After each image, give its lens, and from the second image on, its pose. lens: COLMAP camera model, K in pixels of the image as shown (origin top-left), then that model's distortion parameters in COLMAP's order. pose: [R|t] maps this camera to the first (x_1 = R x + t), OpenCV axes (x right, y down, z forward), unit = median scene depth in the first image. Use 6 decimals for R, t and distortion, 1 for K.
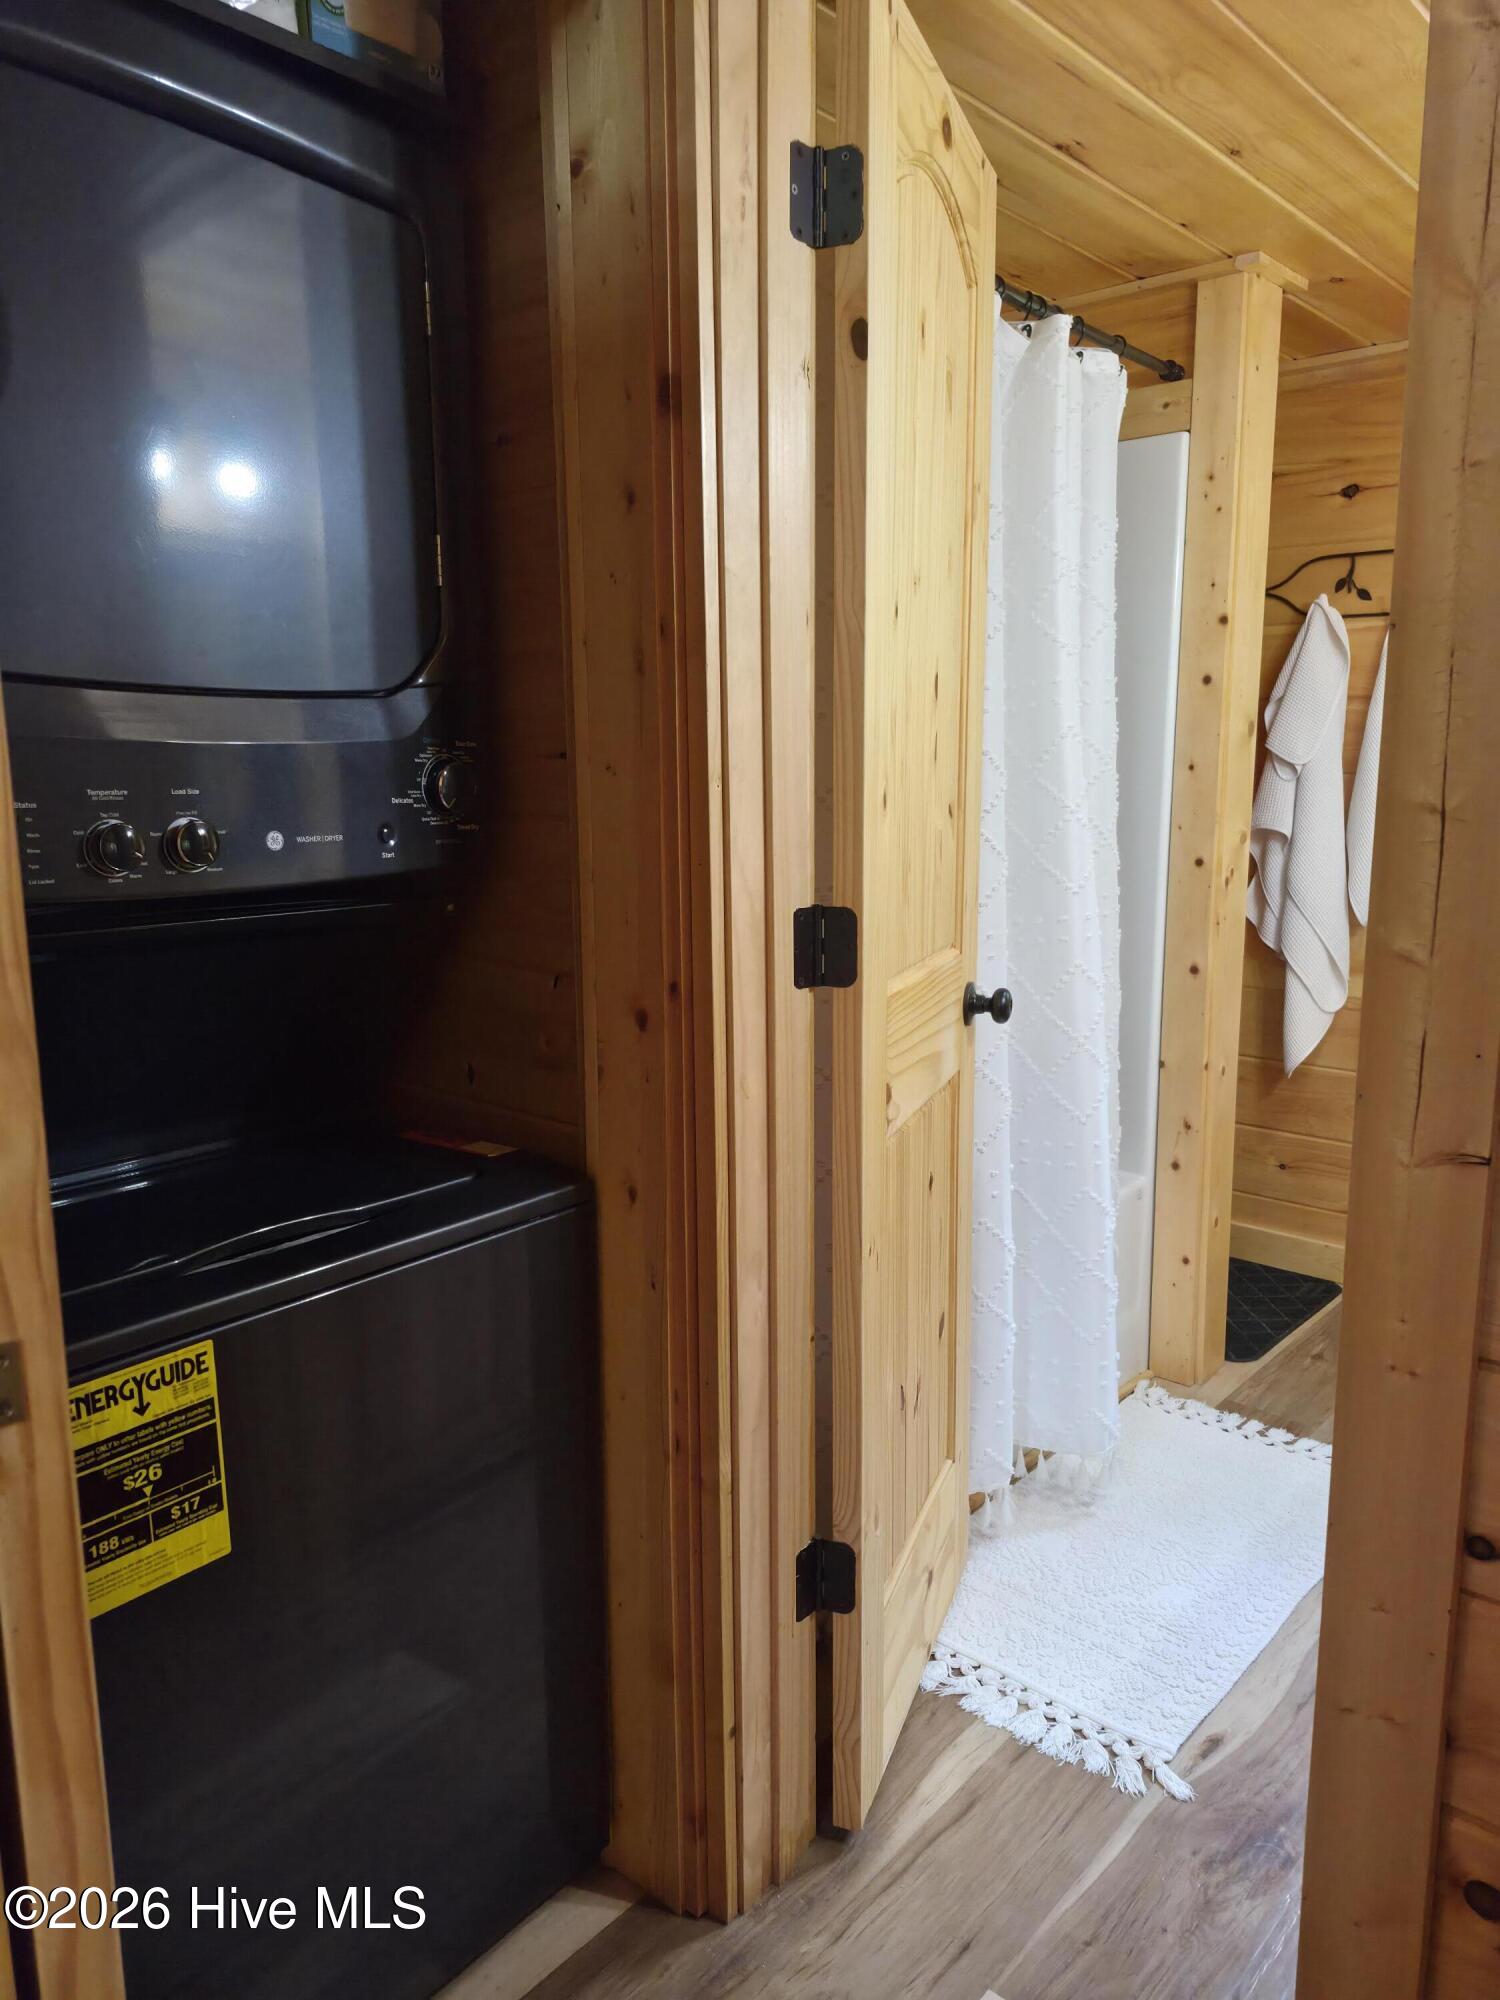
lens RADIAL K [[1361.1, 0, 746.7], [0, 1361.1, 999.4], [0, 0, 1]] dist [0.005029, 0.000790]
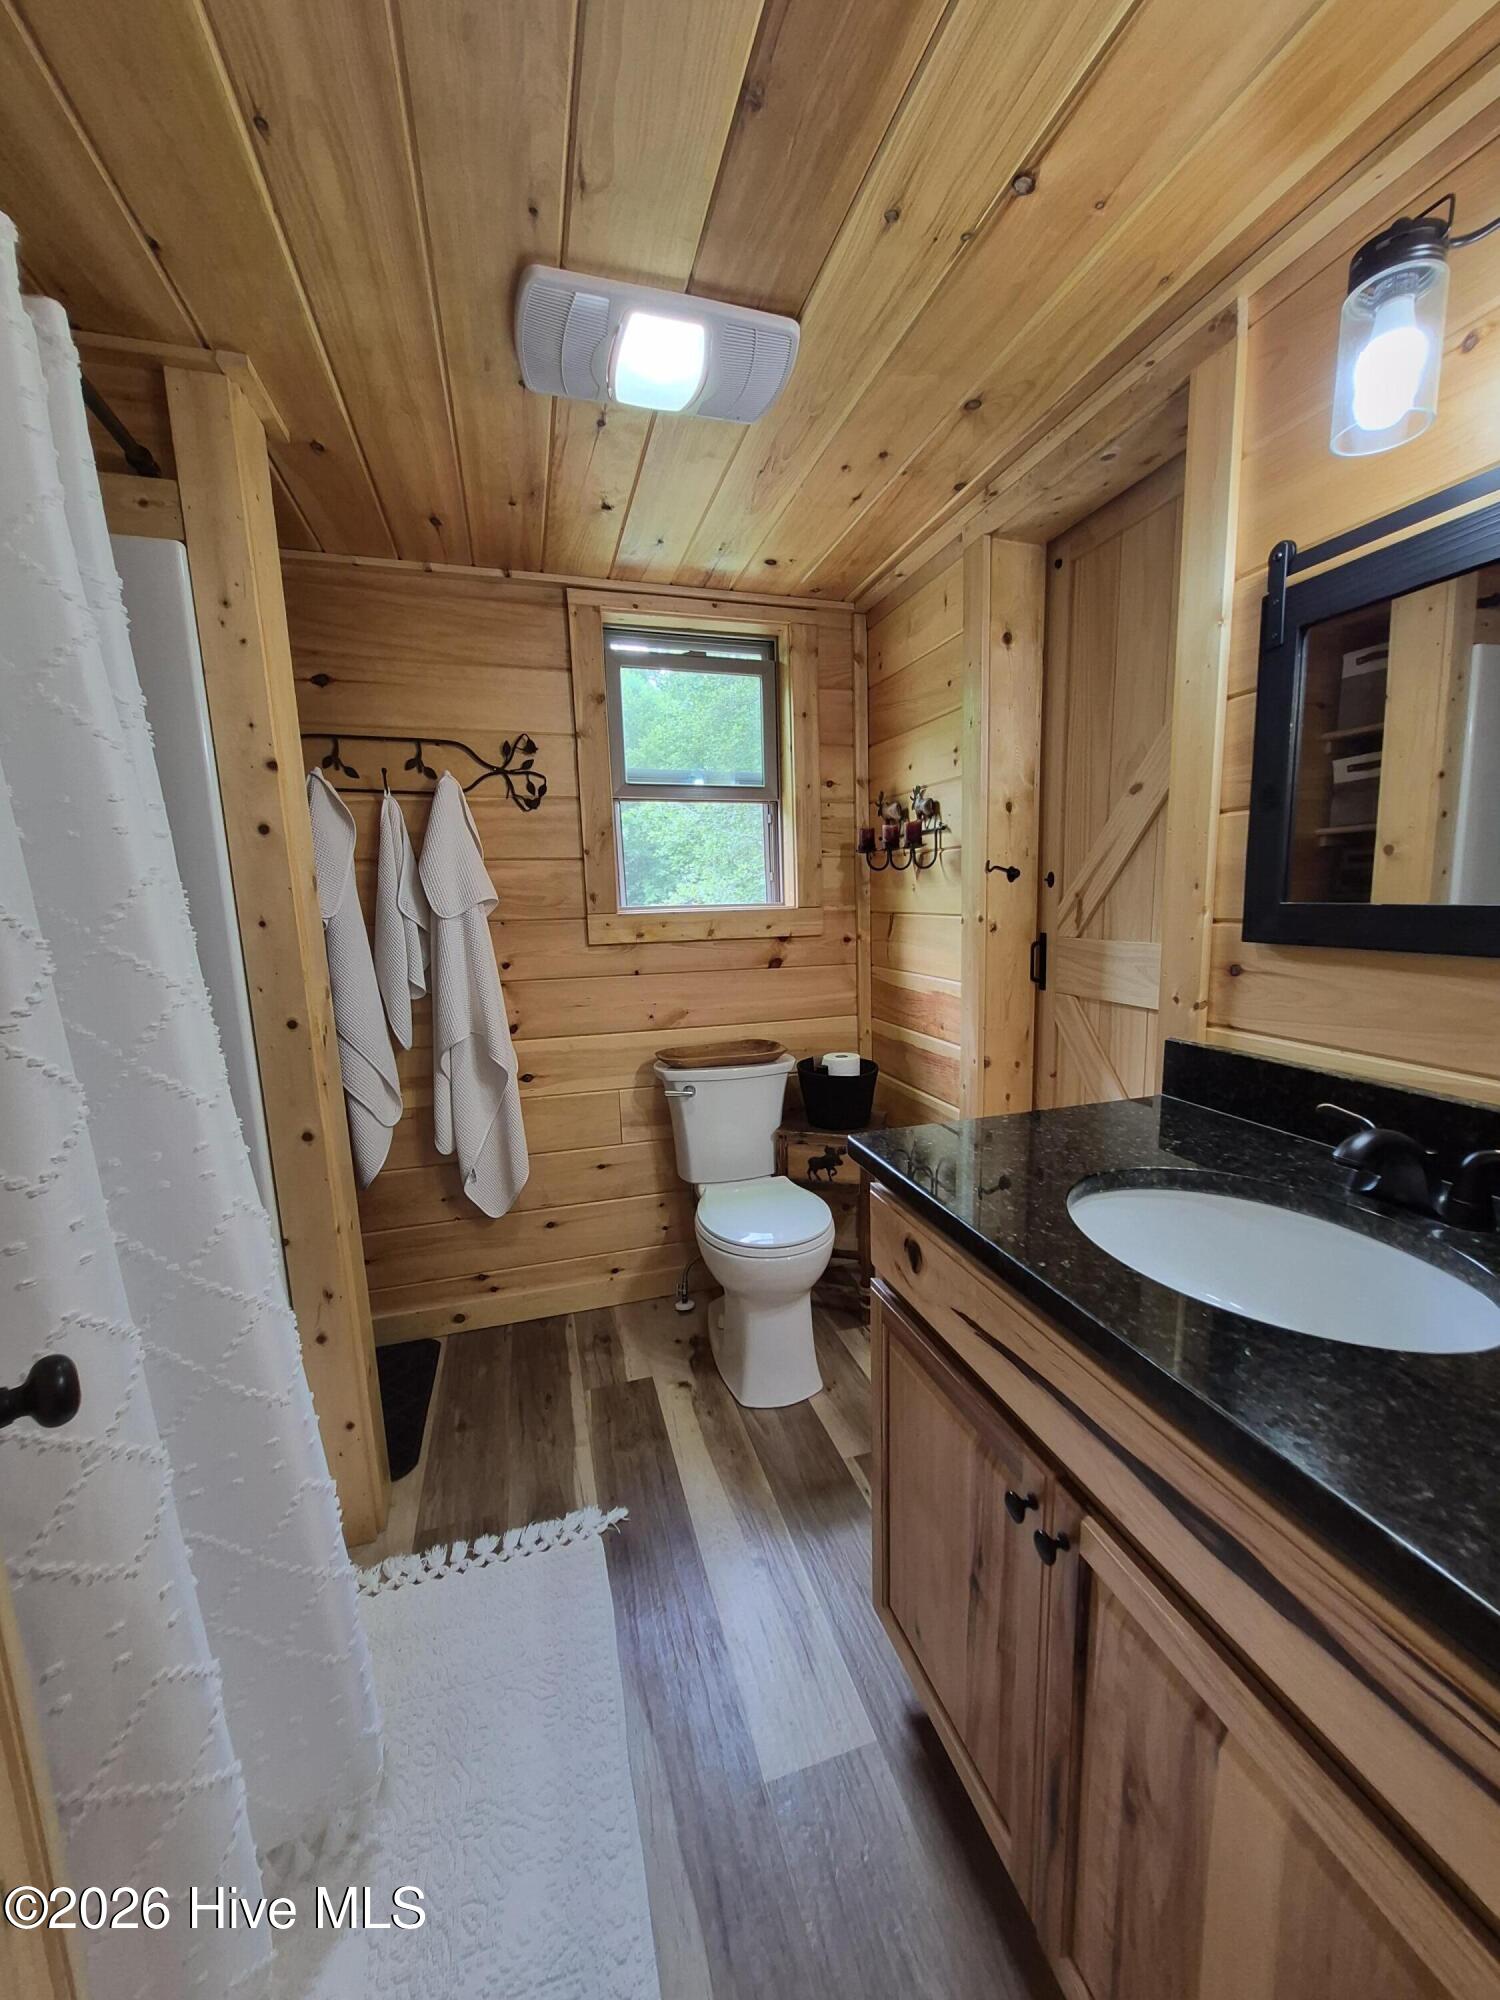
lens RADIAL K [[780.4, 0, 761.7], [0, 780.4, 1019.9], [0, 0, 1]] dist [0.006521, -0.002660]
pose [[0.520313, -0.143984, 0.841750, 0.048745], [0.178021, 0.982317, 0.057988, -0.076627], [-0.835214, 0.119677, 0.536745, 0.438528]]
